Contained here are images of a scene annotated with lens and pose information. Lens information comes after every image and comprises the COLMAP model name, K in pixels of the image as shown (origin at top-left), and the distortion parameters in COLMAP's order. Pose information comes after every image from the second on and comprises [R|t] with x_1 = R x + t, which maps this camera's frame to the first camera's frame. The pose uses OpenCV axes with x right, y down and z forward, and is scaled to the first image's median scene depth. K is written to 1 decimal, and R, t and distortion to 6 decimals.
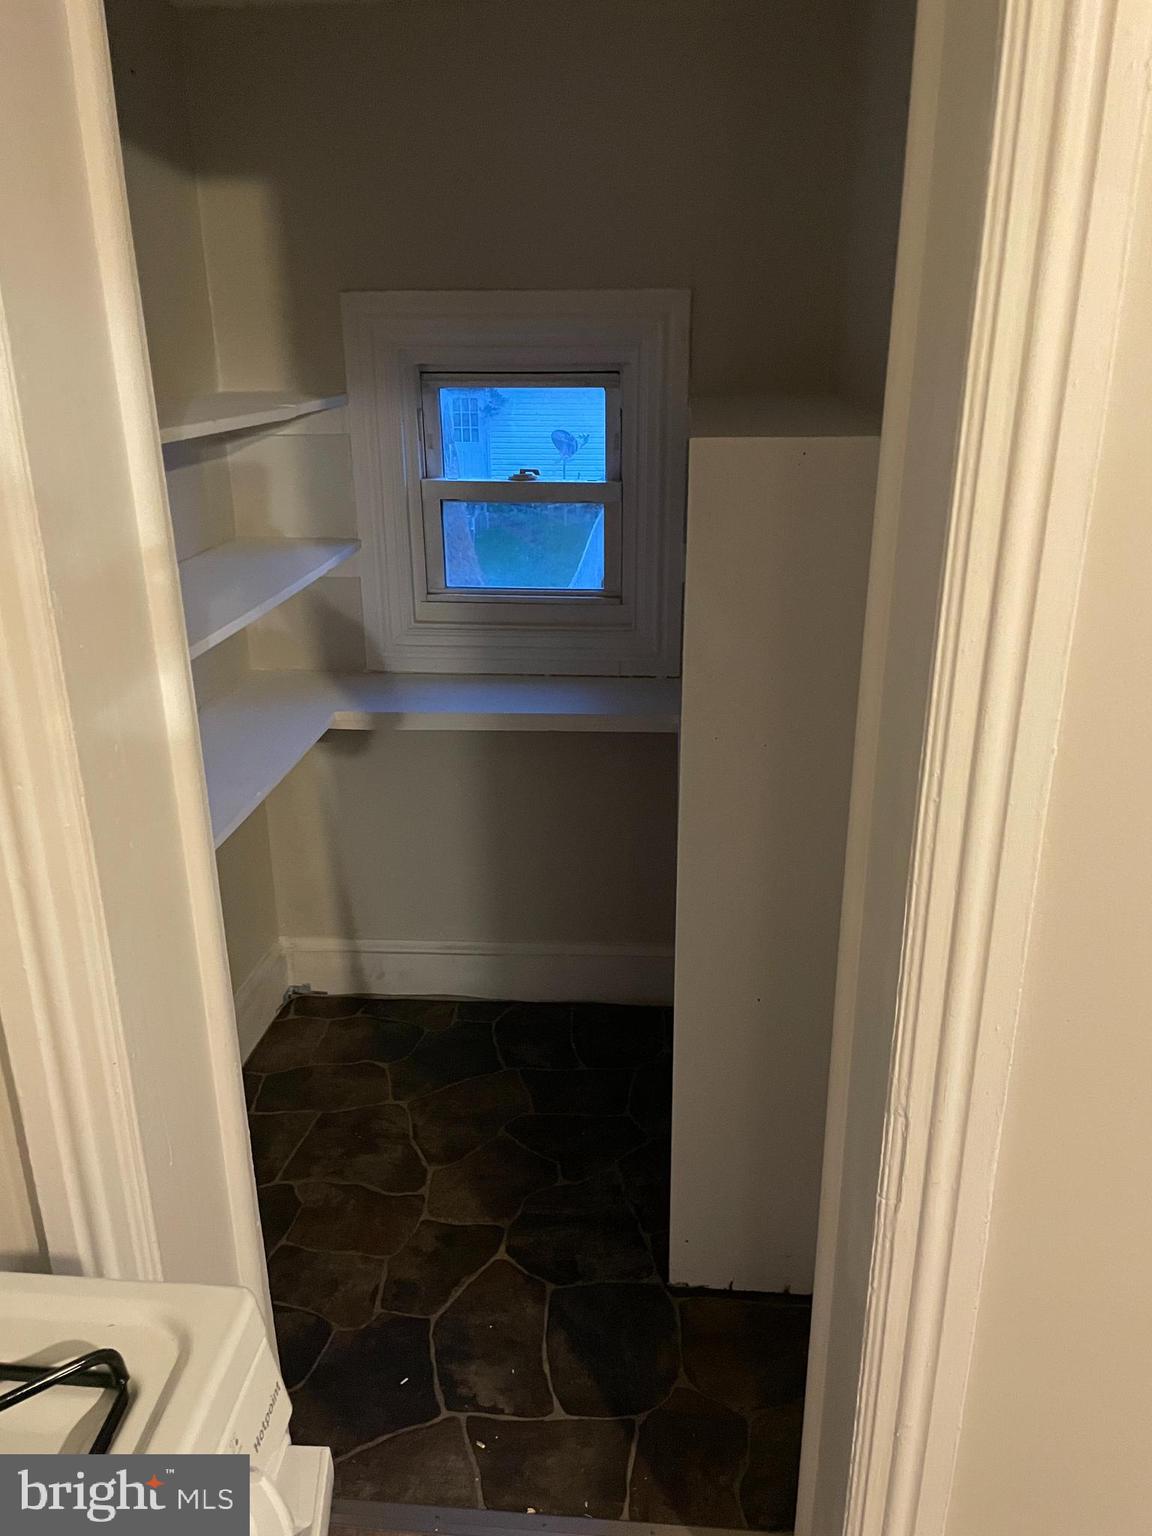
lens RADIAL K [[1151.1, 0, 578.2], [0, 1151.1, 771.1], [0, 0, 1]] dist [0.076400, -0.101714]
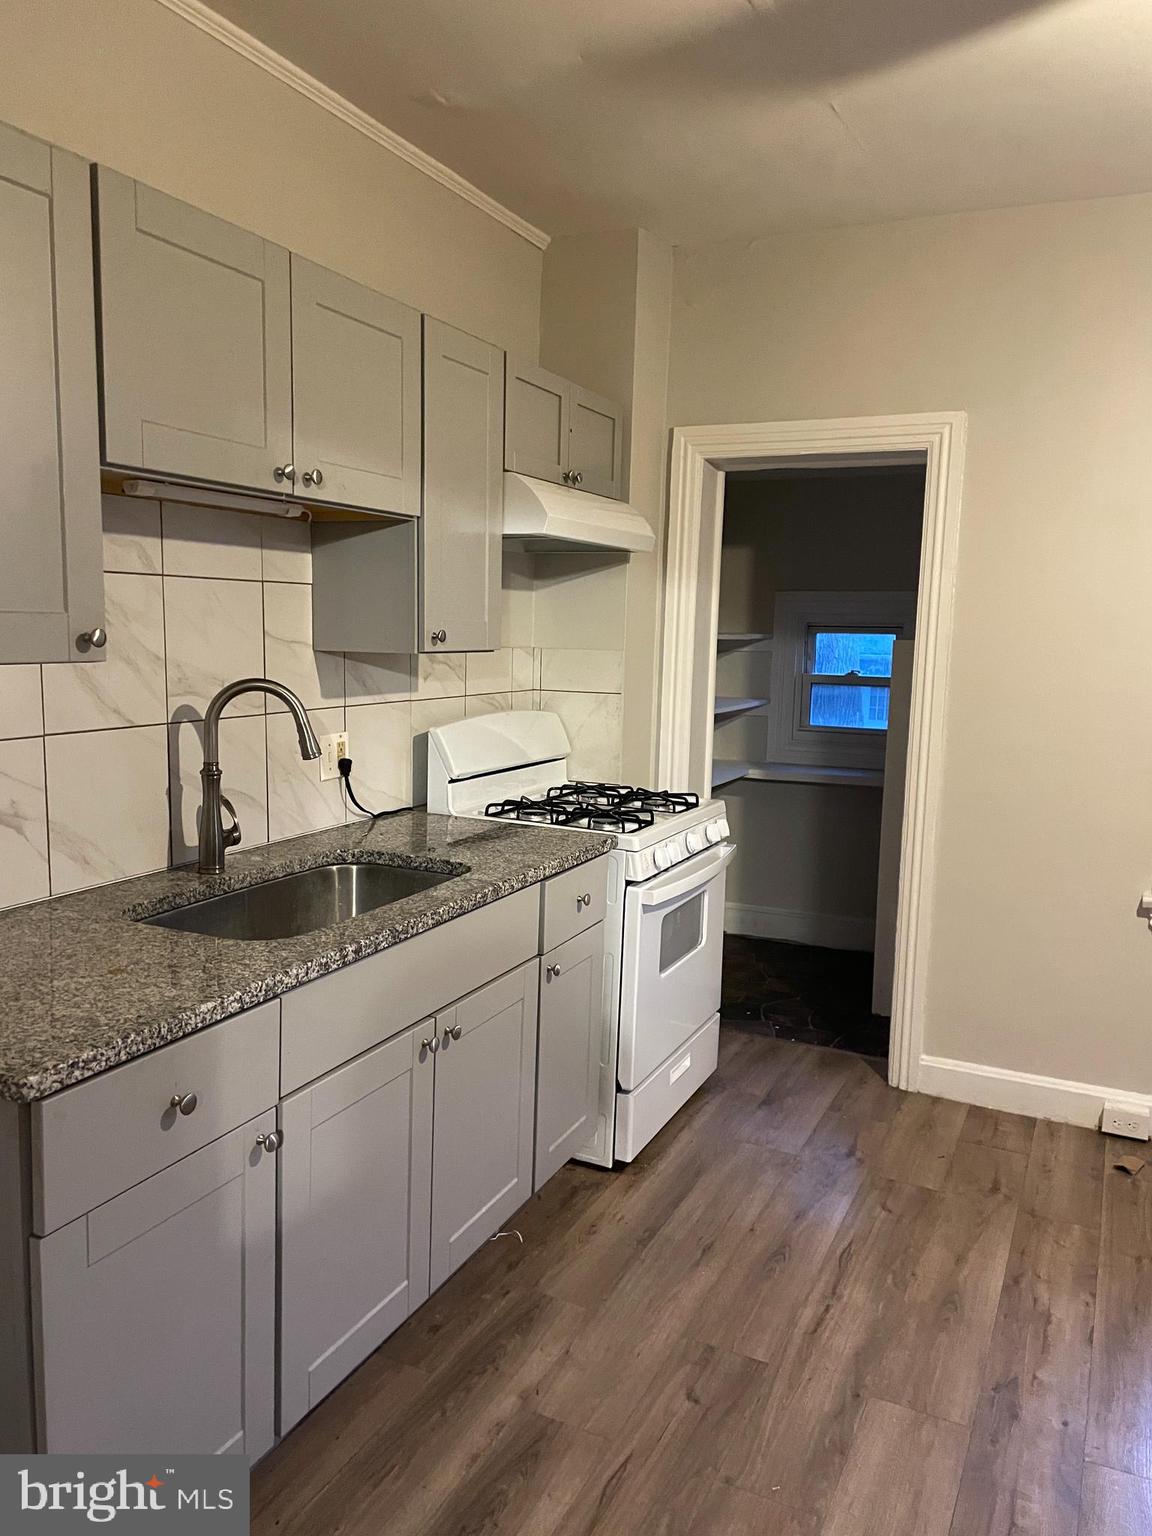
lens RADIAL K [[1151.1, 0, 572.3], [0, 1151.1, 770.2], [0, 0, 1]] dist [0.076400, -0.101714]
pose [[0.938551, 0.085122, -0.334478, 0.199249], [-0.156350, 0.968829, -0.192159, 0.410633], [0.307695, 0.232647, 0.922605, -1.090473]]
